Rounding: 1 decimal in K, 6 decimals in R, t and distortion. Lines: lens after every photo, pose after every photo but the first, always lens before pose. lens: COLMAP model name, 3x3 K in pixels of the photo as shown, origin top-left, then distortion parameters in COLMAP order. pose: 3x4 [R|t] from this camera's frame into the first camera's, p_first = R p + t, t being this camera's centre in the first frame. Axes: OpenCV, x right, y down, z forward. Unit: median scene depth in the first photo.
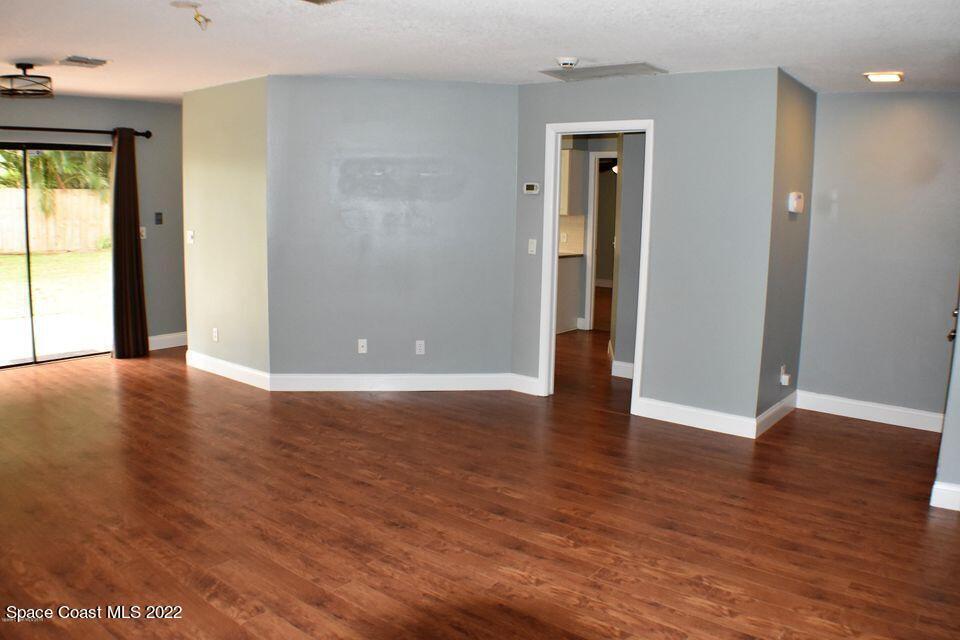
lens RADIAL K [[736.9, 0, 485.4], [0, 736.9, 317.1], [0, 0, 1]] dist [-0.182730, 0.036086]
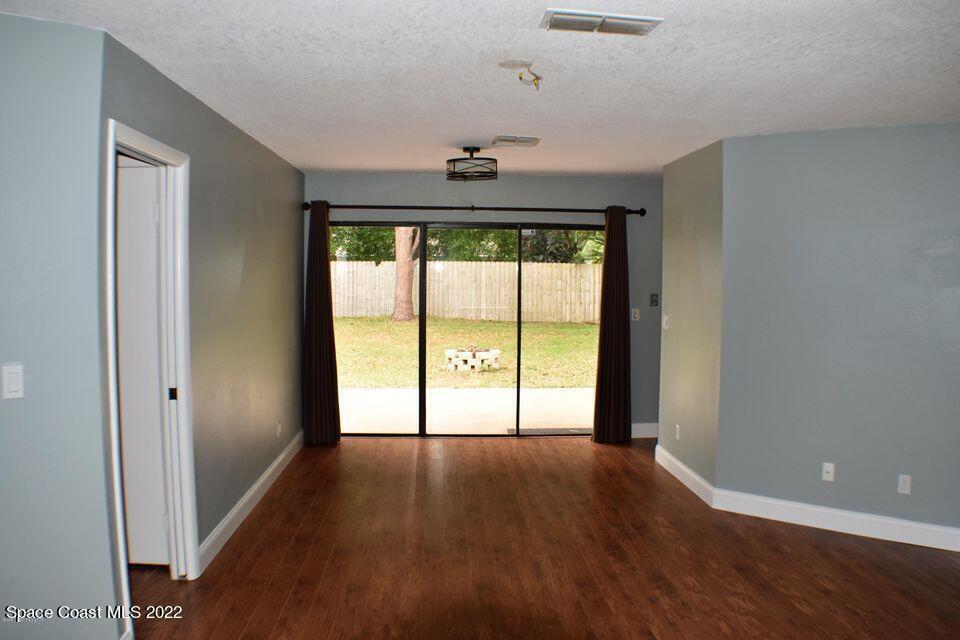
lens RADIAL K [[740.1, 0, 486.2], [0, 740.1, 320.2], [0, 0, 1]] dist [-0.213356, 0.082810]
pose [[0.672870, 0.028090, -0.739227, 0.172265], [-0.105362, 0.992731, -0.058181, -0.050183], [0.732219, 0.117034, 0.670938, 0.283121]]
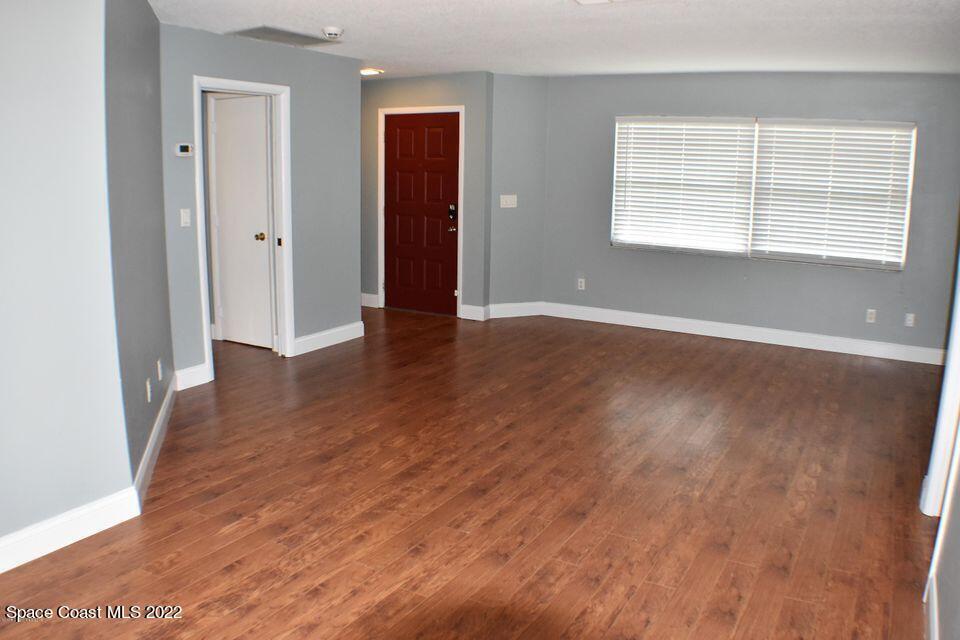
lens RADIAL K [[740.1, 0, 486.2], [0, 740.1, 320.2], [0, 0, 1]] dist [-0.213356, 0.082810]
pose [[-0.149996, -0.225197, 0.962698, -1.049768], [0.130013, 0.960766, 0.245002, -0.177374], [-0.980101, 0.161912, -0.114833, 0.992379]]
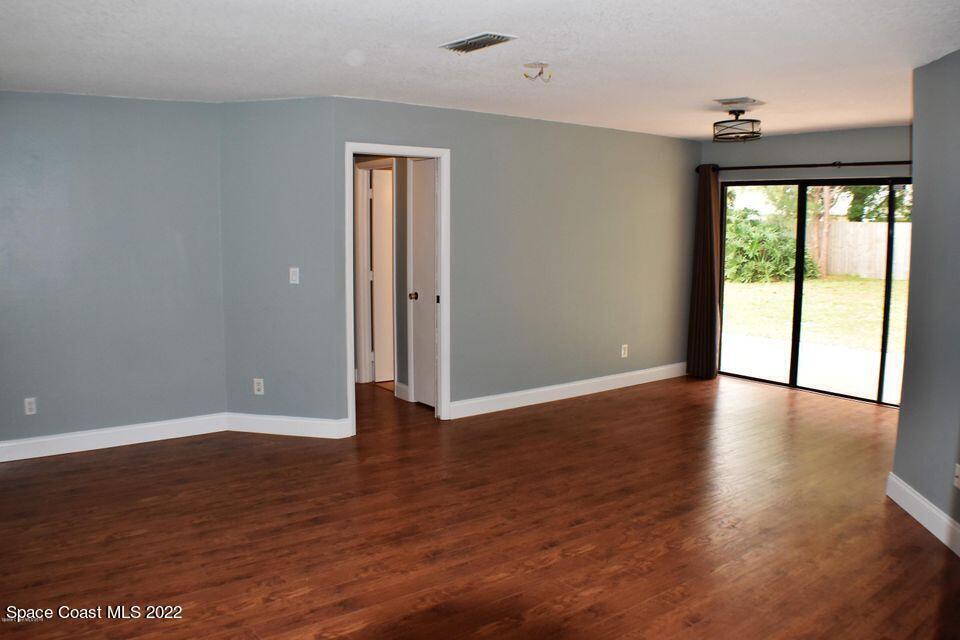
lens RADIAL K [[740.1, 0, 486.2], [0, 740.1, 320.2], [0, 0, 1]] dist [-0.213356, 0.082810]
pose [[-0.248028, 0.093674, -0.964213, 0.597858], [-0.158003, 0.978075, 0.135664, -0.131698], [0.955781, 0.185997, -0.227790, 0.939188]]
